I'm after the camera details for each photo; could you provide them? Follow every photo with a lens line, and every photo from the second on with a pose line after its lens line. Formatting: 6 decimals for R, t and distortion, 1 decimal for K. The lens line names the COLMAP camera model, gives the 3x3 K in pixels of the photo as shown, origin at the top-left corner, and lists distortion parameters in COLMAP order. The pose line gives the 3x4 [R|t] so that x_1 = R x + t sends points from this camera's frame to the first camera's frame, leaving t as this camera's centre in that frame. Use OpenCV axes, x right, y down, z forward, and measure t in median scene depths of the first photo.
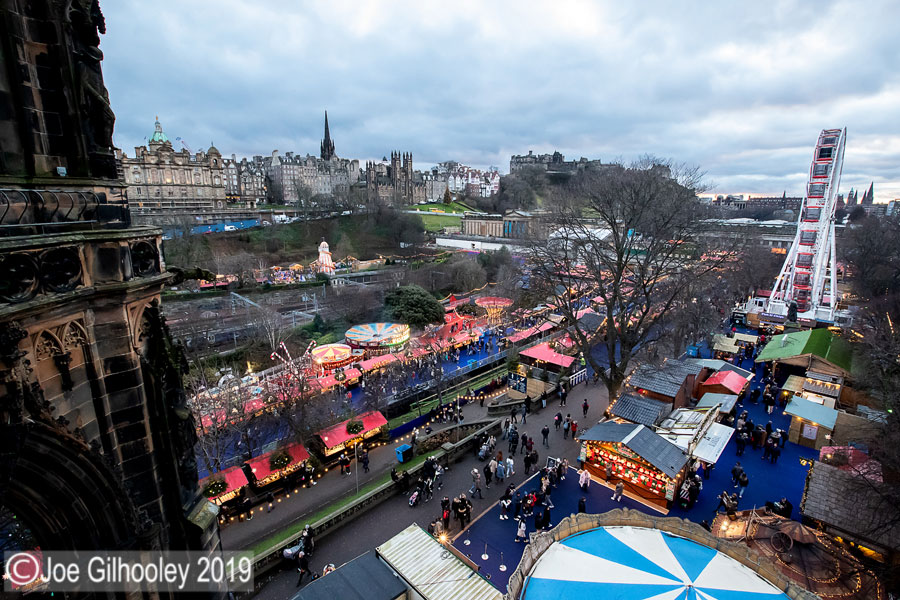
lens RADIAL K [[420.9, 0, 448.8], [0, 420.9, 298.8], [0, 0, 1]] dist [-0.061297, 0.027078]
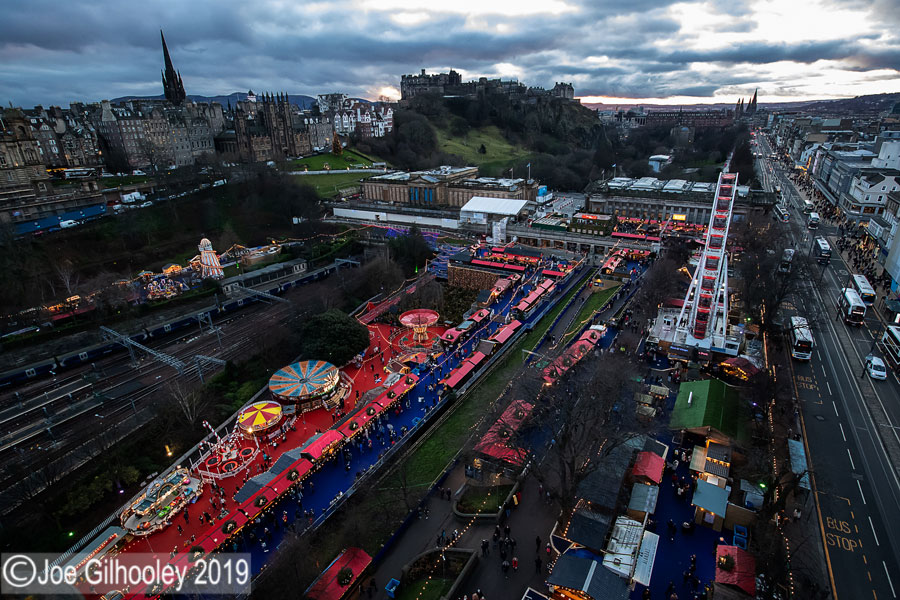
lens RADIAL K [[468.2, 0, 450.2], [0, 468.2, 296.7], [0, 0, 1]] dist [-0.056759, 0.035382]
pose [[0.970191, -0.114412, 0.213631, -0.050212], [0.080581, 0.983681, 0.160865, -0.219645], [-0.228550, -0.138855, 0.963579, -0.042670]]
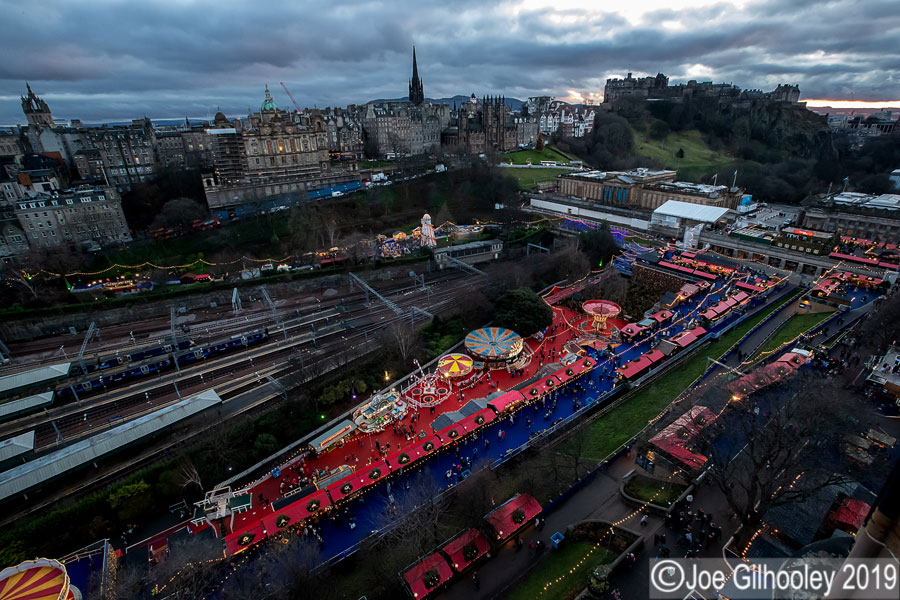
lens RADIAL K [[413.9, 0, 450.0], [0, 413.9, 296.3], [0, 0, 1]] dist [-0.055858, 0.020880]
pose [[0.984595, 0.046750, -0.168486, -0.096224], [-0.014211, 0.981801, 0.189378, -0.220782], [0.174273, -0.184067, 0.967341, -0.042153]]
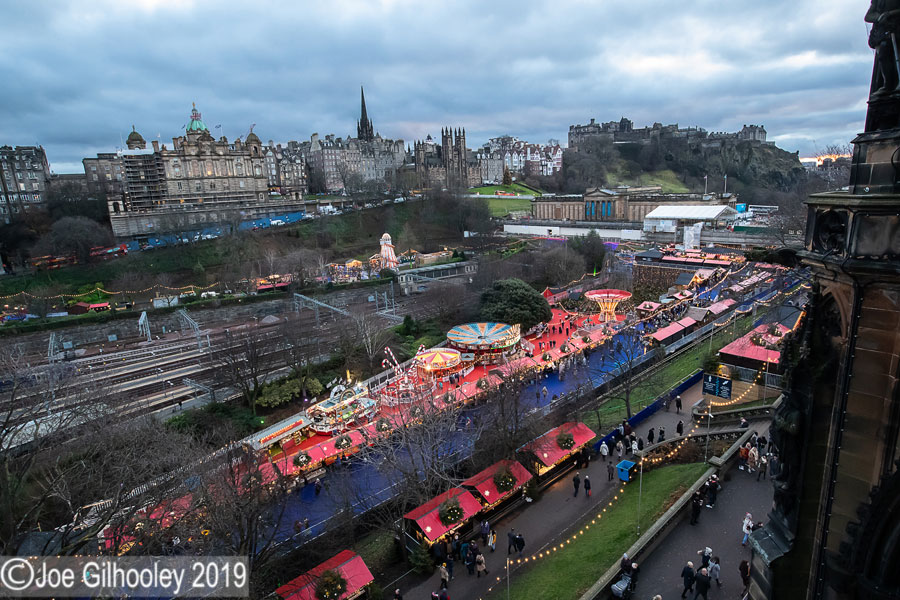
lens RADIAL K [[482.5, 0, 449.4], [0, 482.5, 296.6], [0, 0, 1]] dist [-0.067733, 0.054733]
pose [[0.996028, -0.030280, -0.083739, -0.141359], [0.030405, 0.999538, 0.000223, 0.000782], [0.083694, -0.002768, 0.996488, -0.000567]]
